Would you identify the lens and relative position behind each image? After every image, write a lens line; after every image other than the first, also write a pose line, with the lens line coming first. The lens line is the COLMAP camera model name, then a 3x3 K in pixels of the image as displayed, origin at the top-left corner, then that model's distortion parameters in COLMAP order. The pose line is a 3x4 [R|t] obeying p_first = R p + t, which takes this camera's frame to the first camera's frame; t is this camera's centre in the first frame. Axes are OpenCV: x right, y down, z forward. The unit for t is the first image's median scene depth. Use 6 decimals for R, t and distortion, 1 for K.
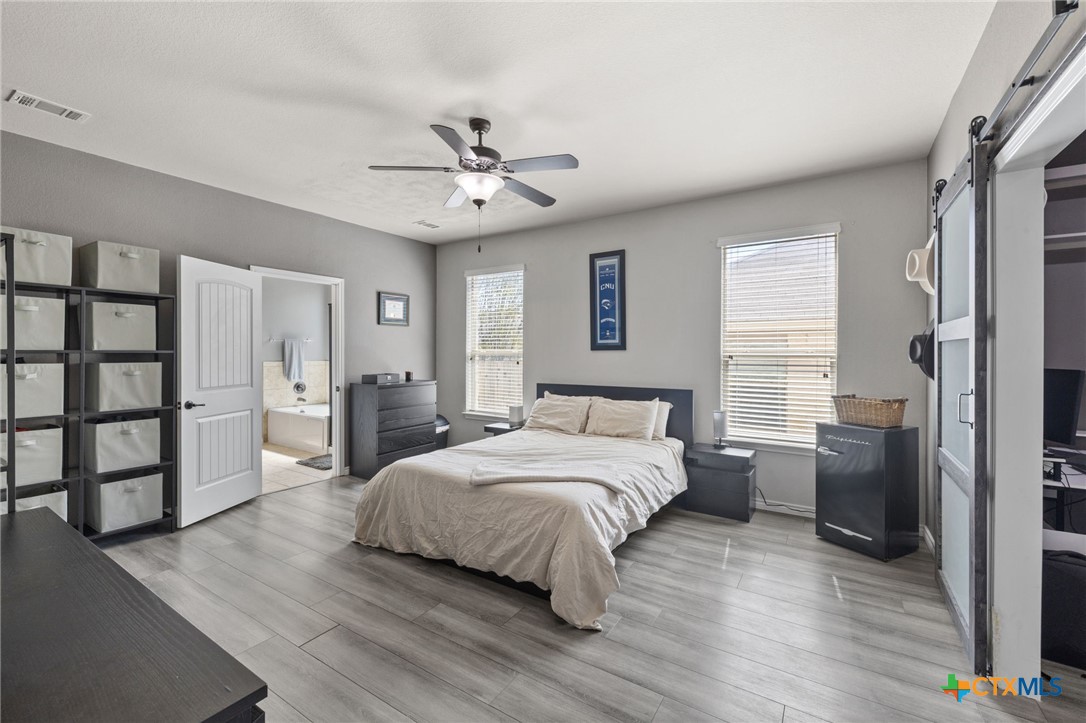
lens RADIAL K [[457.9, 0, 544.2], [0, 457.9, 354.0], [0, 0, 1]] dist [0.001153, -0.000423]
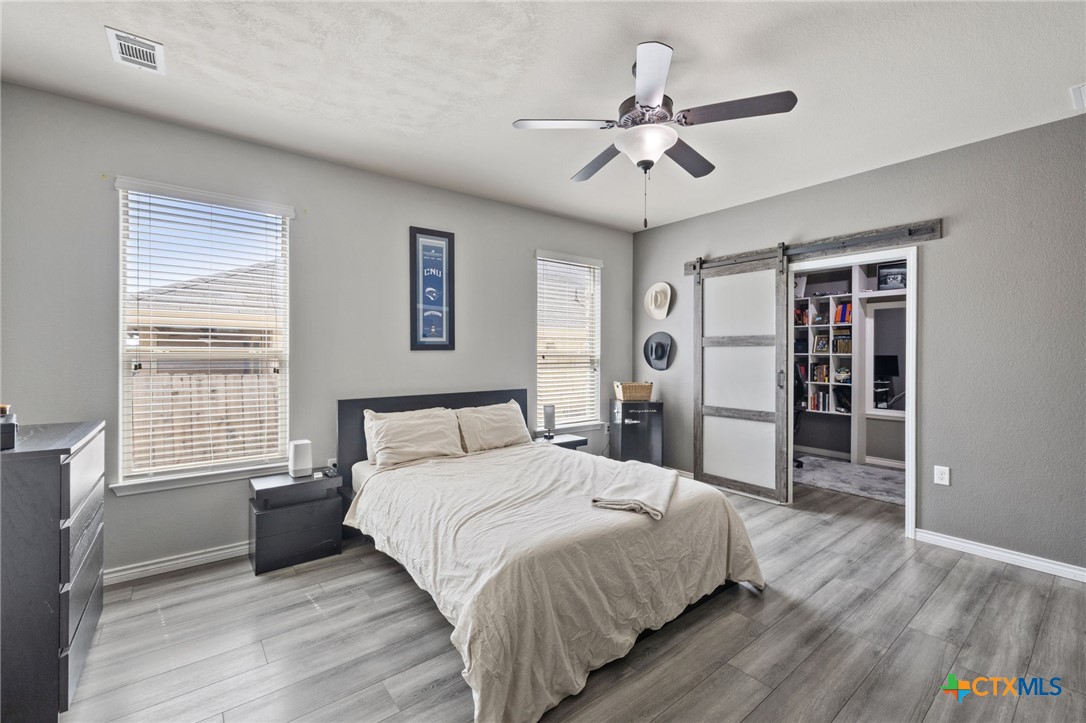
lens RADIAL K [[457.9, 0, 544.2], [0, 457.9, 354.0], [0, 0, 1]] dist [0.001153, -0.000423]
pose [[0.321215, -0.004072, 0.946997, -0.625198], [0.003647, 0.999989, 0.003062, -0.003264], [-0.946999, 0.002470, 0.321227, 0.596291]]
